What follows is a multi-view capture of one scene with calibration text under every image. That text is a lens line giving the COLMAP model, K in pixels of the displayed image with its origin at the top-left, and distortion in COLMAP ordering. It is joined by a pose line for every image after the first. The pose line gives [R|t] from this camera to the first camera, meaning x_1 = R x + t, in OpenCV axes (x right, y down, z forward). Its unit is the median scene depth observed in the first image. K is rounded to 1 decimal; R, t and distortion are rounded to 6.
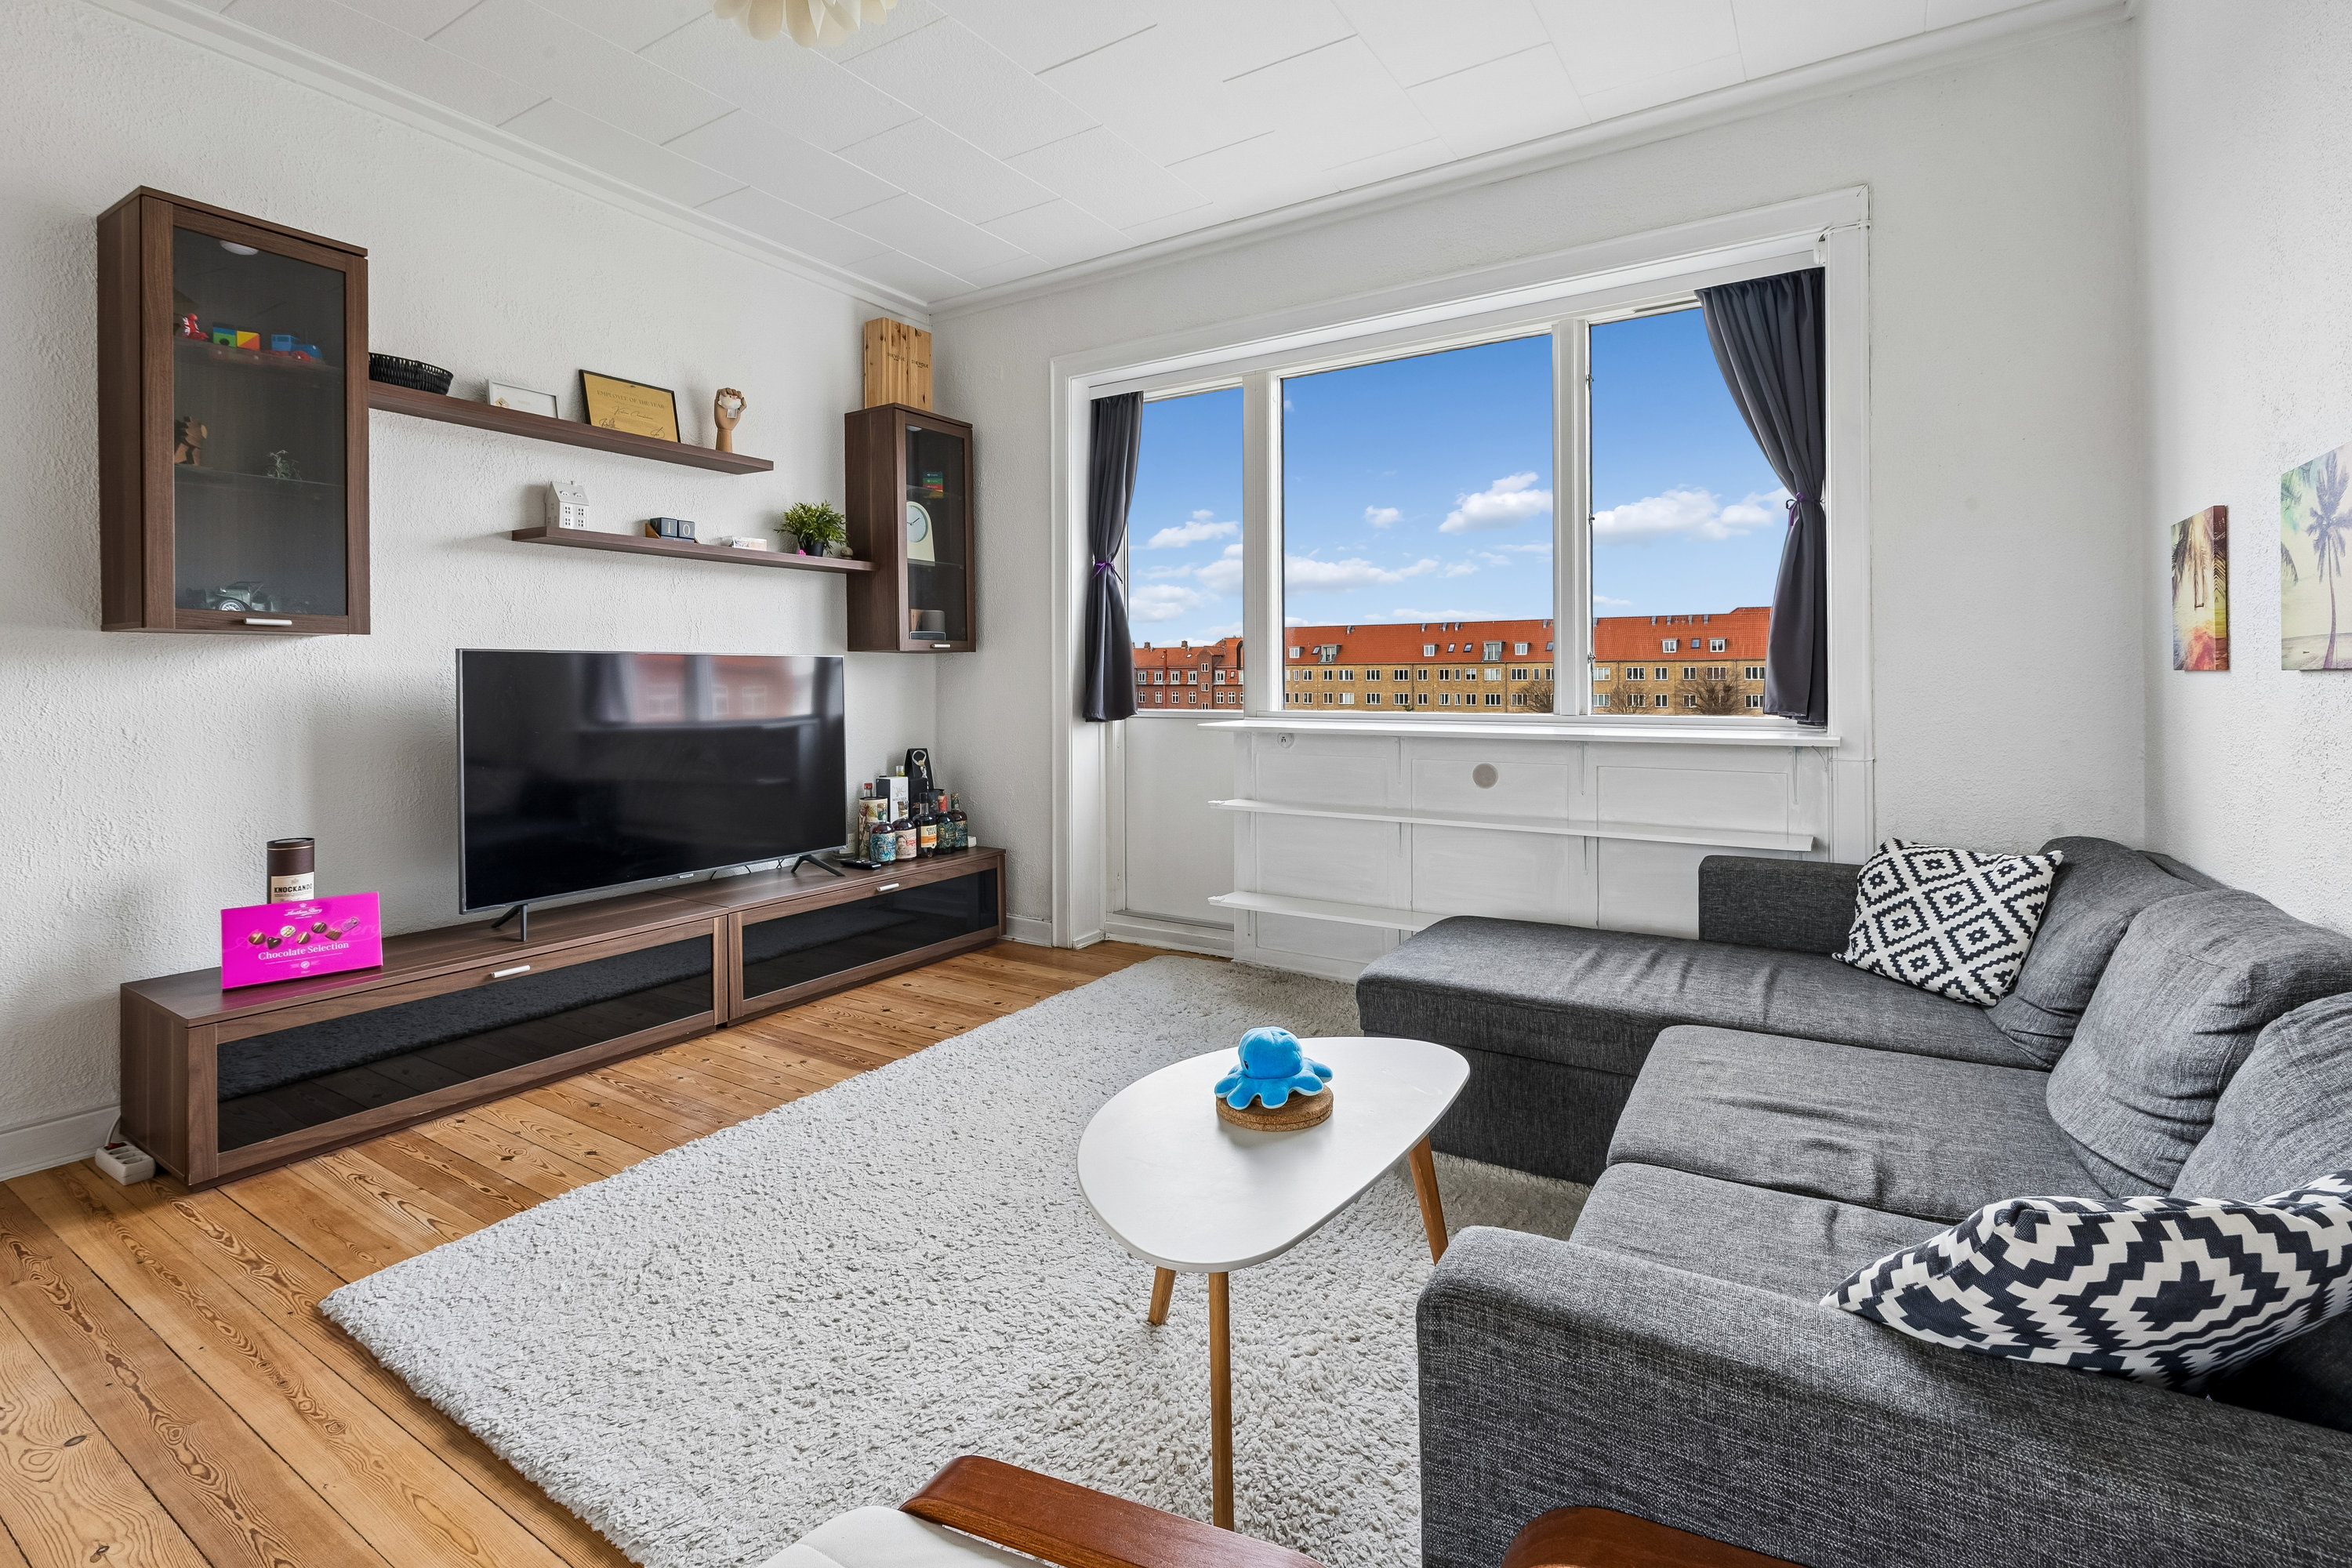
lens RADIAL K [[1042.3, 0, 1230.5], [0, 1042.3, 688.8], [0, 0, 1]] dist [-0.002096, -0.000558]
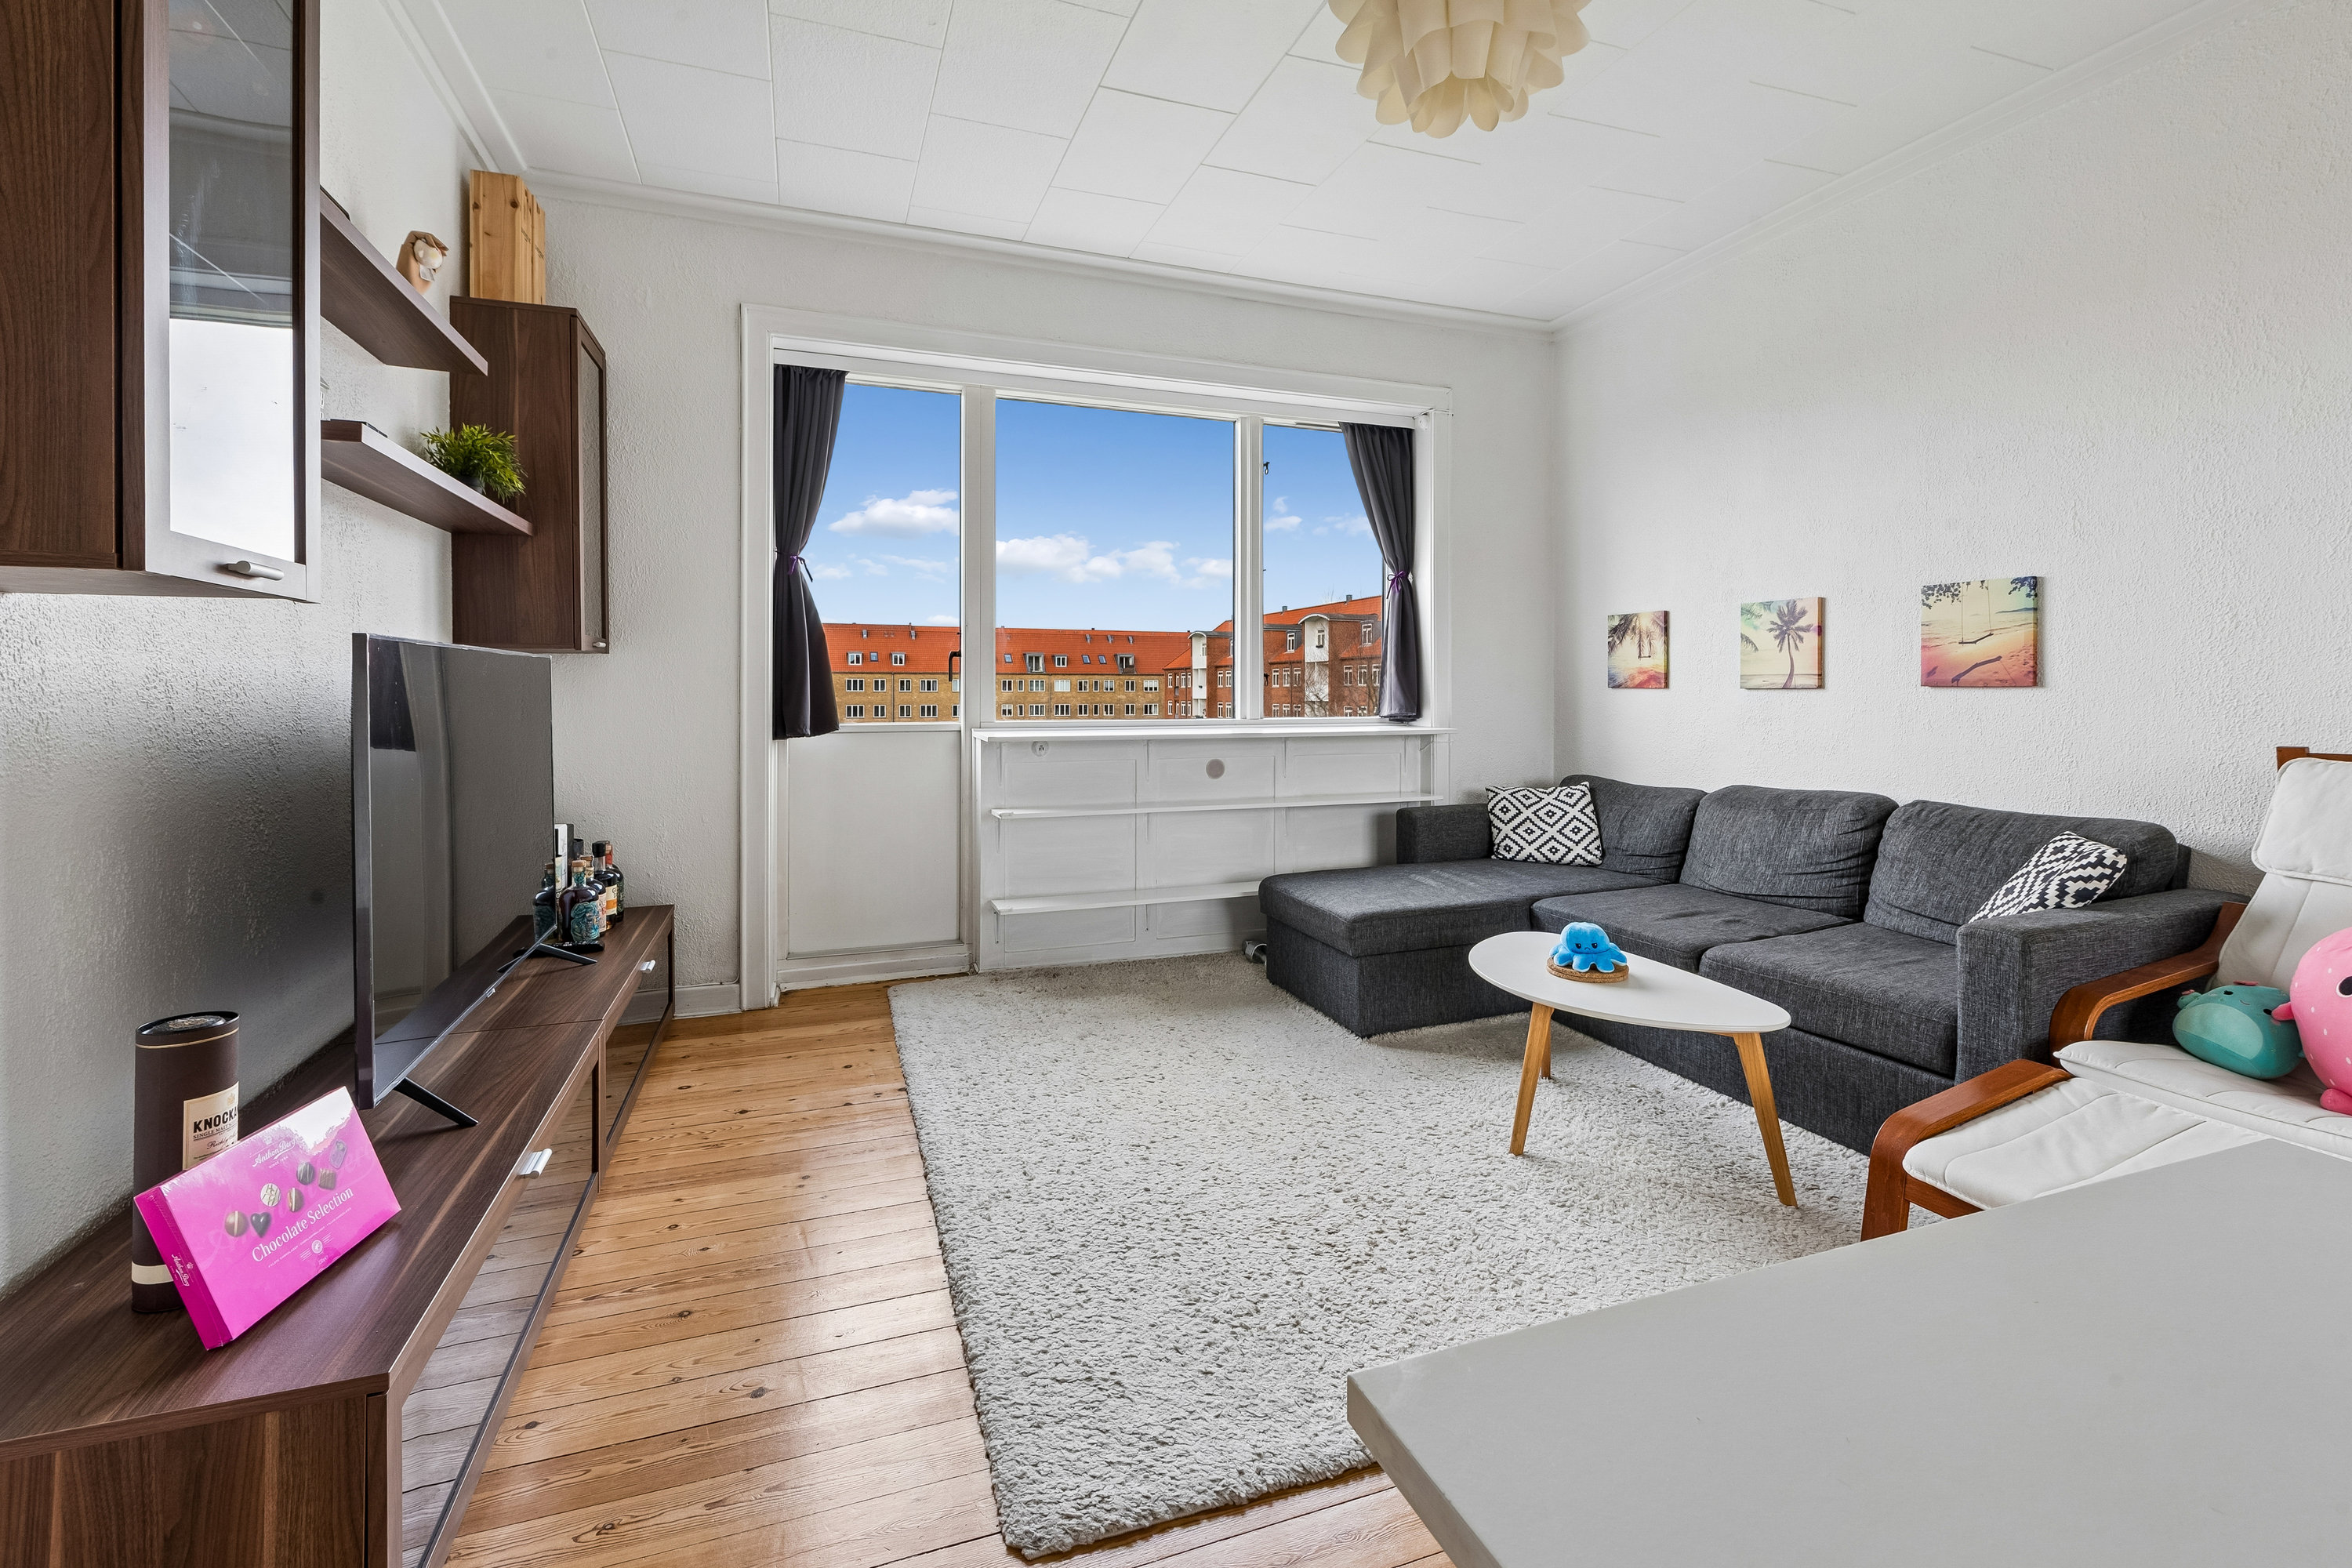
lens RADIAL K [[1034.9, 0, 1195.6], [0, 1034.9, 700.2], [0, 0, 1]] dist [0.005497, -0.003174]
pose [[0.619936, -0.005123, 0.784636, -0.870676], [0.004095, 0.999986, 0.003294, -0.002877], [-0.784642, 0.001171, 0.619948, 0.294410]]
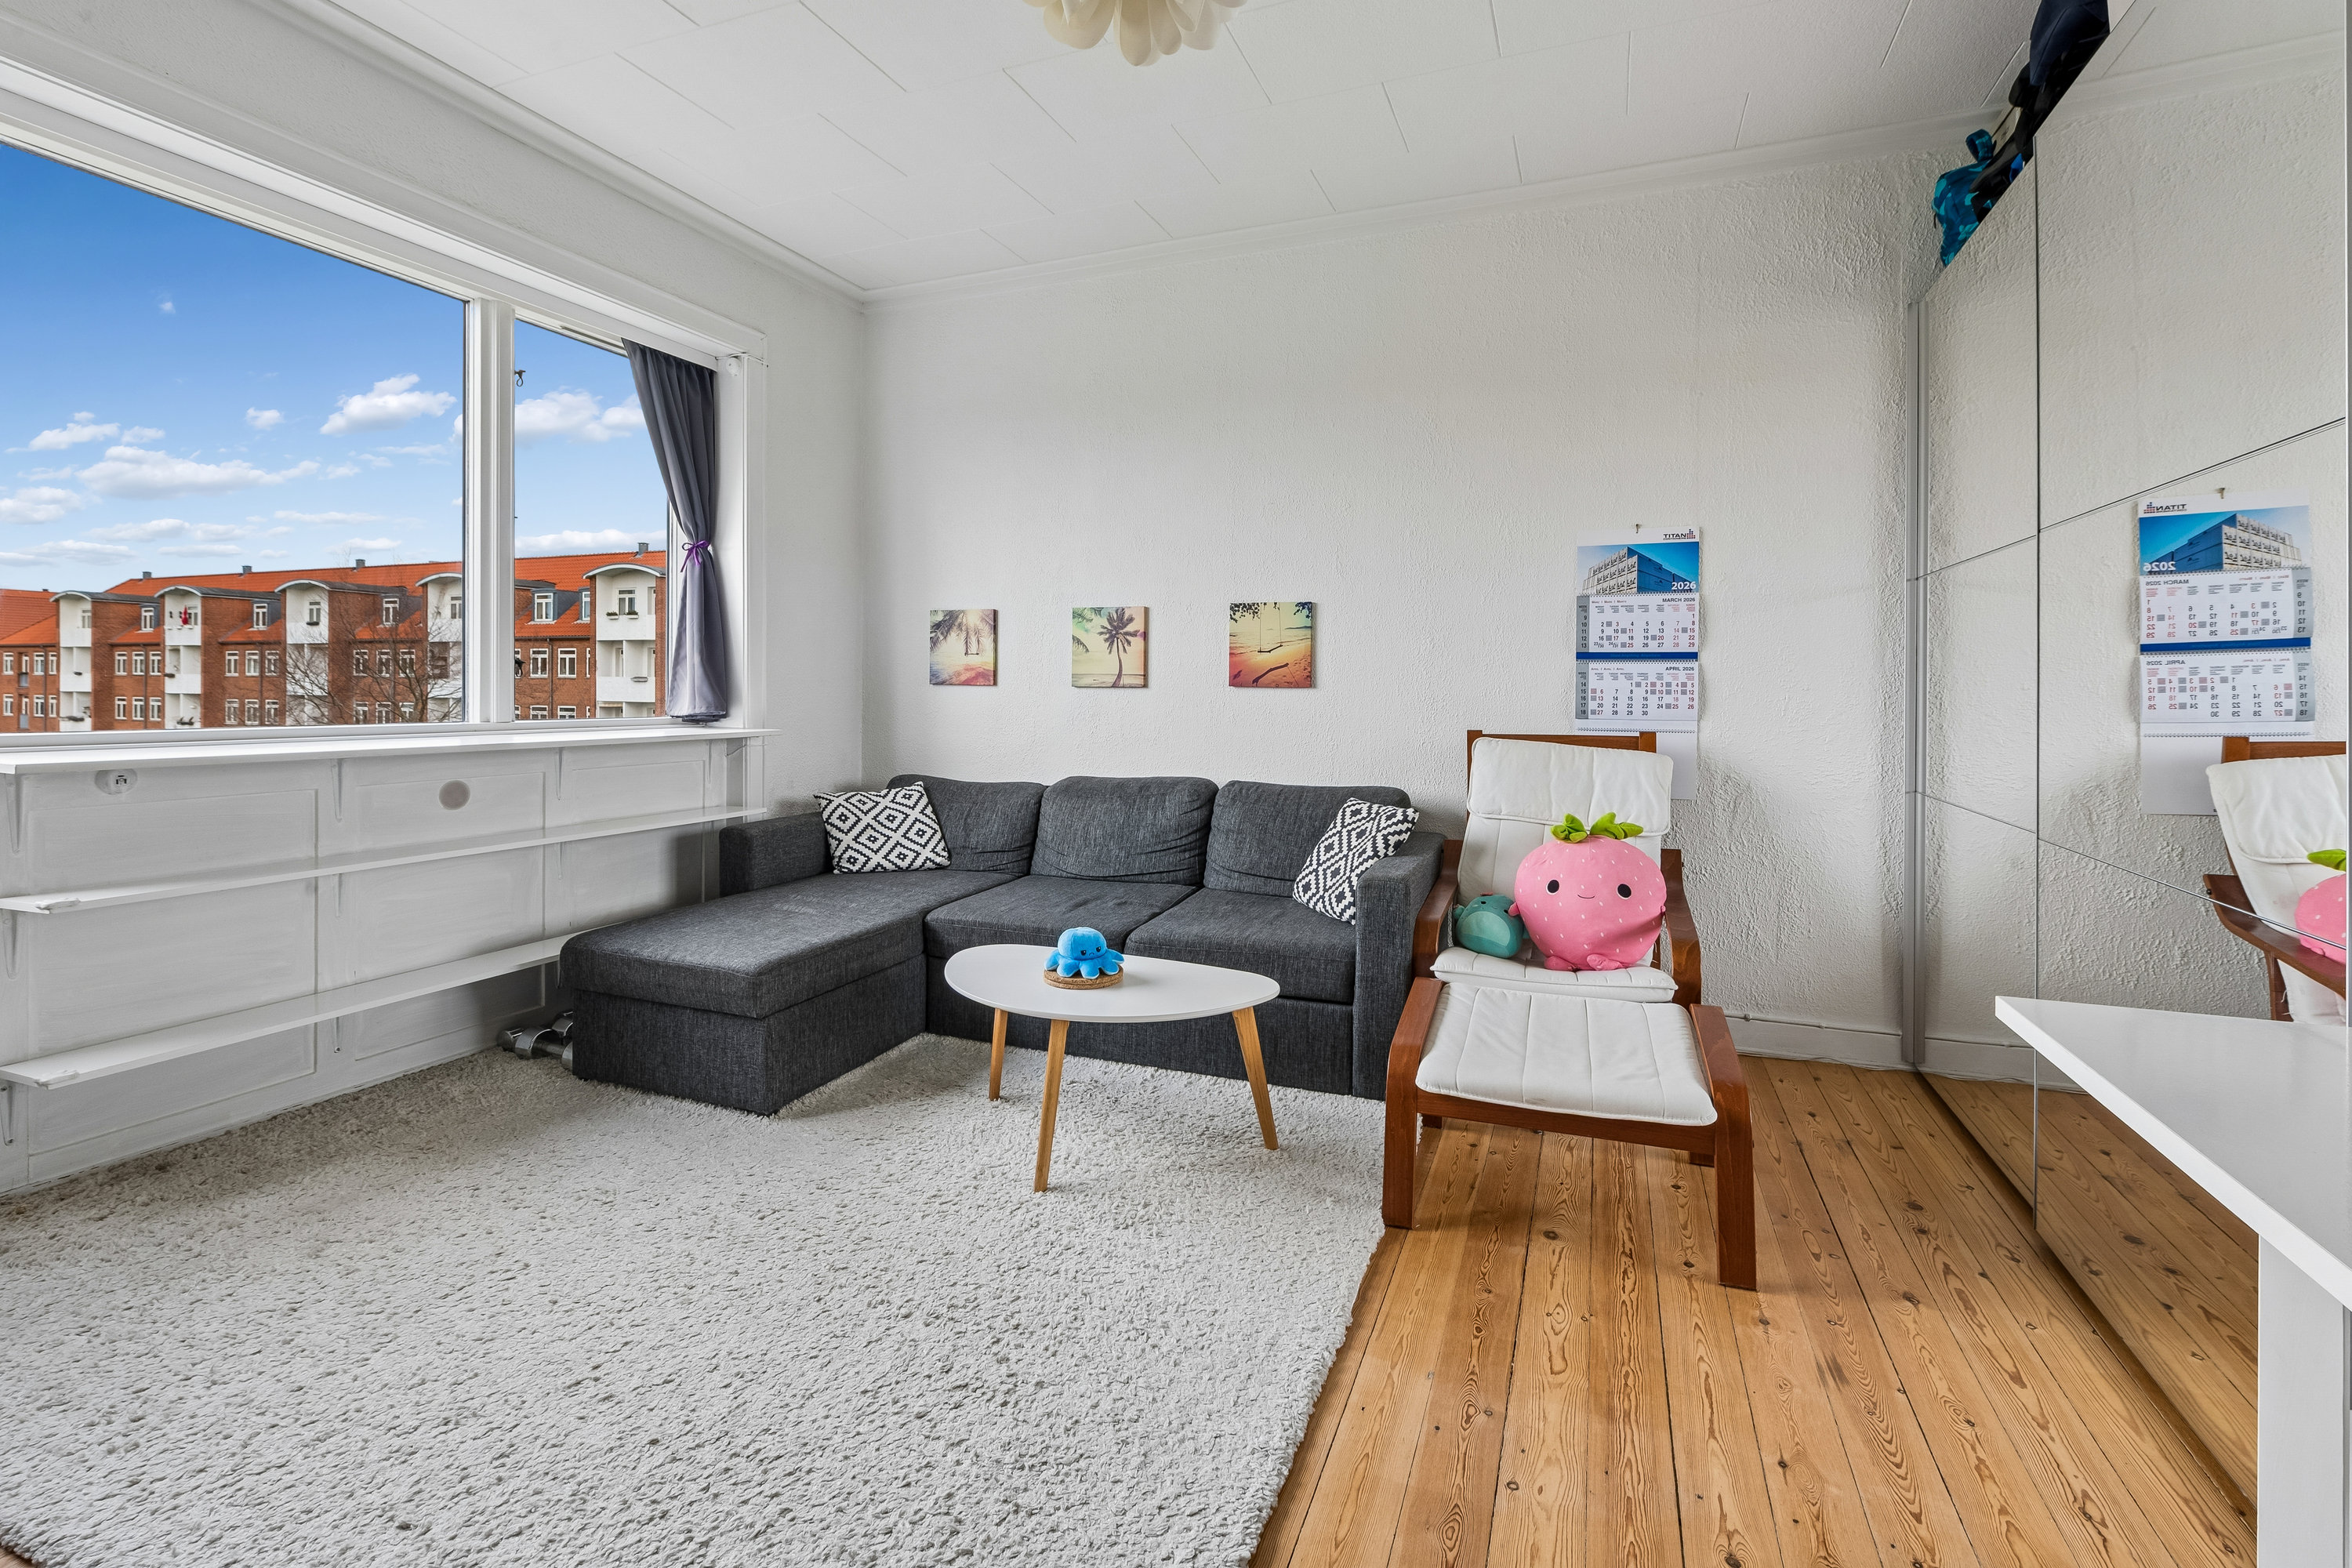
lens RADIAL K [[1034.9, 0, 1195.6], [0, 1034.9, 700.2], [0, 0, 1]] dist [0.005497, -0.003174]
pose [[-0.165293, -0.008795, 0.986205, -0.830604], [-0.002517, 0.999961, 0.008496, -0.004083], [-0.986241, -0.001078, -0.165308, 0.629358]]
